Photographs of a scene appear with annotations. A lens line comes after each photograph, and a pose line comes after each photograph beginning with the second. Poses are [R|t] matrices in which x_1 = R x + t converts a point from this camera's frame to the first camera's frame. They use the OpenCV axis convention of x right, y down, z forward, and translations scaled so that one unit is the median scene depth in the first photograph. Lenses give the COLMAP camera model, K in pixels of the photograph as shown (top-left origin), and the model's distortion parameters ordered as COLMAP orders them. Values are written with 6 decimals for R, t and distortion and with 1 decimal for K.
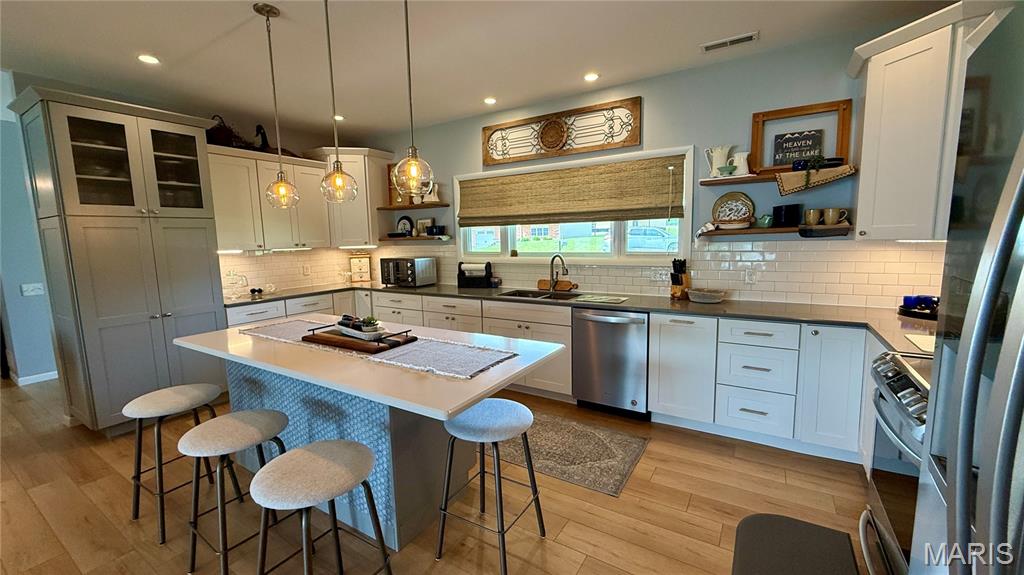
lens RADIAL K [[408.7, 0, 512.0], [0, 408.7, 287.5], [0, 0, 1]] dist [-0.000907, 0.000078]
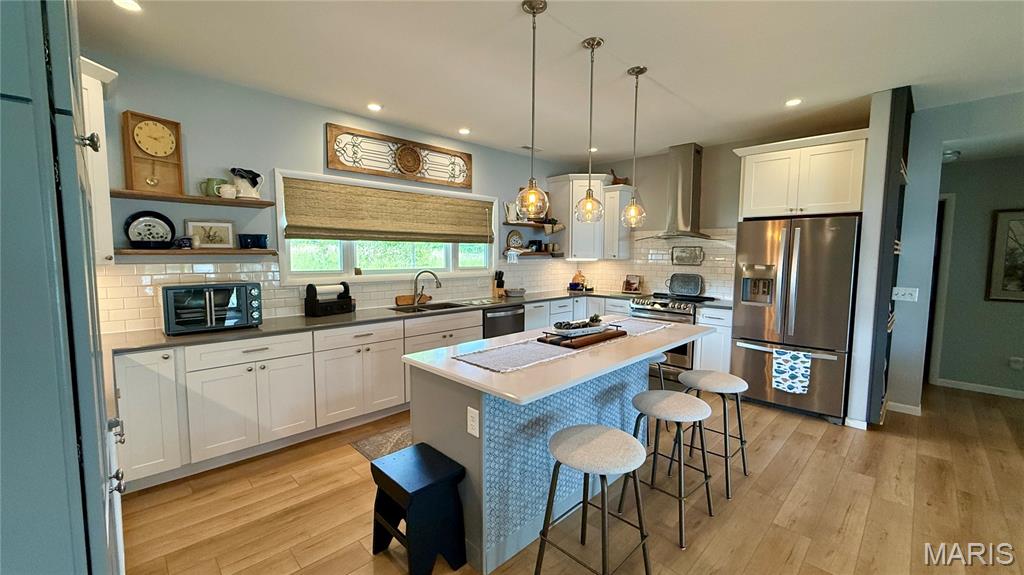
lens RADIAL K [[408.7, 0, 512.0], [0, 408.7, 287.5], [0, 0, 1]] dist [-0.000907, 0.000078]
pose [[0.225566, -0.057669, 0.972519, -0.954682], [0.111187, 0.993248, 0.033110, -0.047946], [-0.967862, 0.100663, 0.230455, 0.552798]]
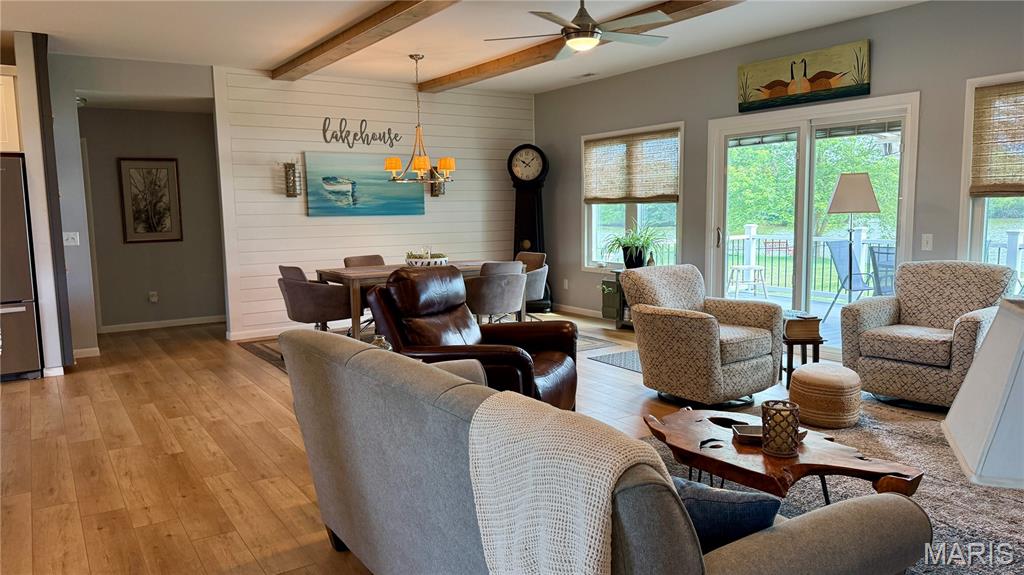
lens RADIAL K [[707.3, 0, 511.8], [0, 707.3, 300.1], [0, 0, 1]] dist [0.099134, -0.133242]
pose [[-0.913179, -0.017889, 0.407167, -1.467495], [0.084458, 0.969044, 0.231993, -0.061828], [-0.398712, 0.246240, -0.883399, 1.006349]]
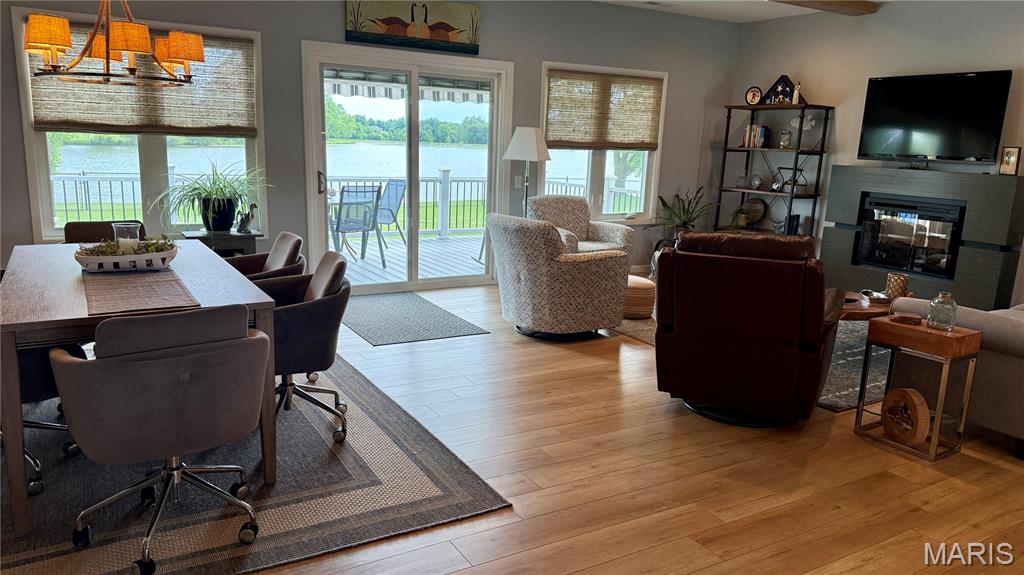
lens RADIAL K [[707.3, 0, 511.8], [0, 707.3, 300.1], [0, 0, 1]] dist [0.099134, -0.133242]
pose [[-0.456698, 0.200131, -0.866819, 0.076682], [-0.131844, 0.948381, 0.288427, -0.013436], [0.879798, 0.246009, -0.406737, 0.207532]]
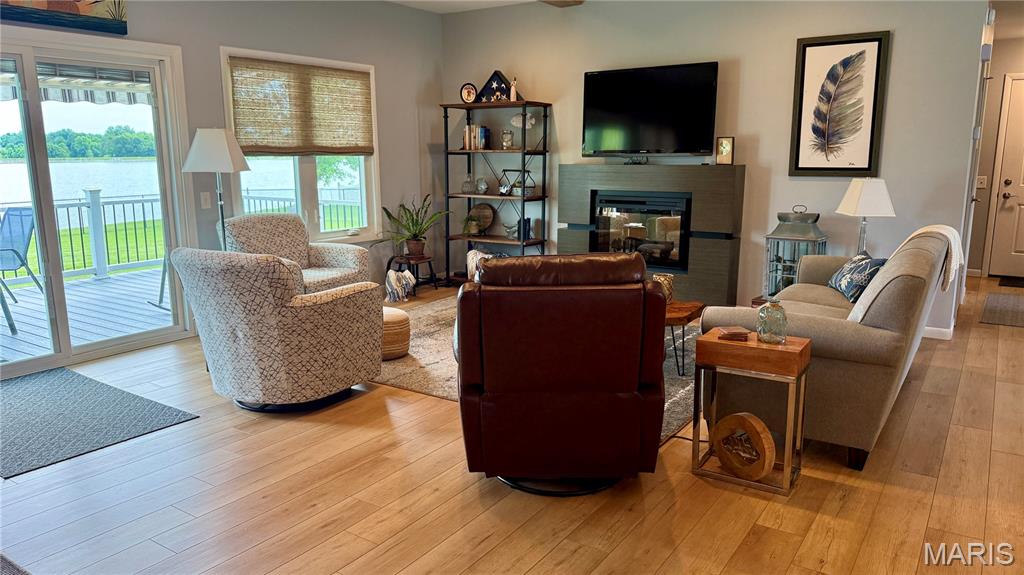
lens RADIAL K [[707.3, 0, 511.8], [0, 707.3, 300.1], [0, 0, 1]] dist [0.099134, -0.133242]
pose [[-0.040887, 0.222662, -0.974038, -0.183626], [-0.116153, 0.967184, 0.225971, 0.023041], [0.992389, 0.122377, -0.013682, 0.042151]]
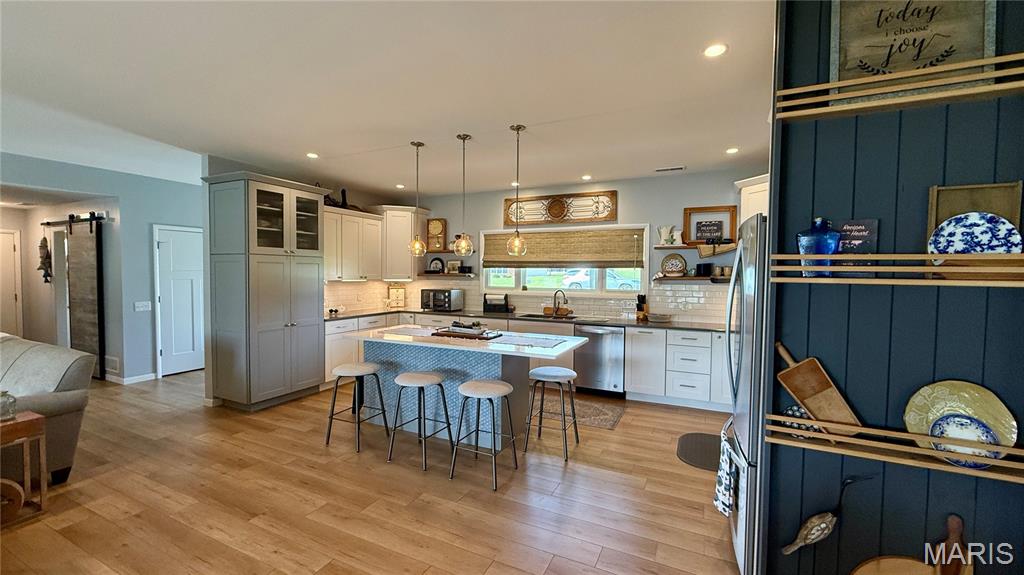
lens RADIAL K [[408.7, 0, 512.0], [0, 408.7, 287.5], [0, 0, 1]] dist [-0.000907, 0.000078]
pose [[0.992668, 0.028170, 0.117548, -0.239142], [-0.017444, 0.995671, -0.091295, 0.049512], [-0.119611, 0.088575, 0.988862, -0.437096]]
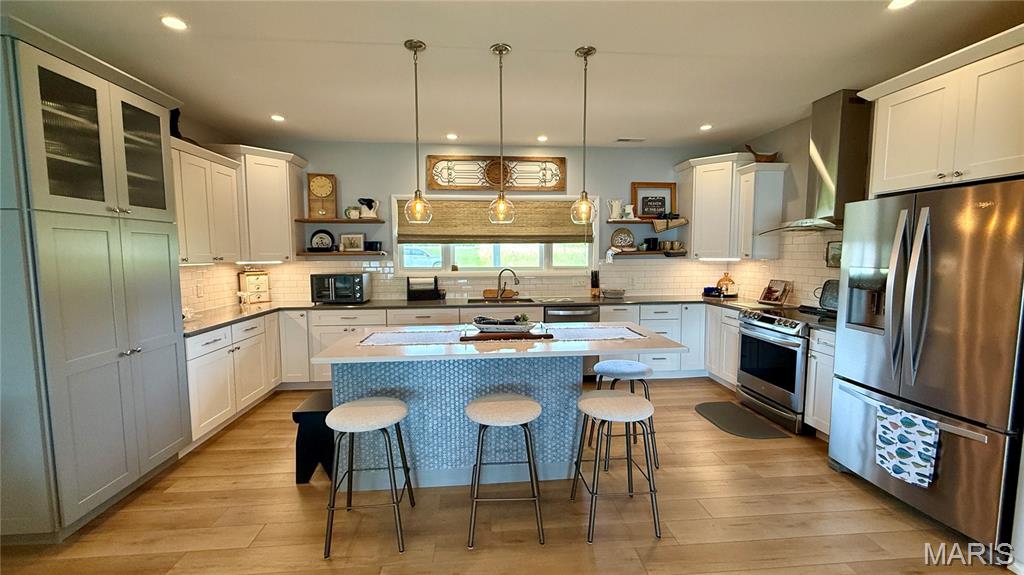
lens RADIAL K [[408.7, 0, 512.0], [0, 408.7, 287.5], [0, 0, 1]] dist [-0.000907, 0.000078]
pose [[0.796331, -0.031560, 0.604038, -0.664248], [0.060733, 0.997763, -0.027937, 0.013807], [-0.601805, 0.058932, 0.796466, -0.000543]]
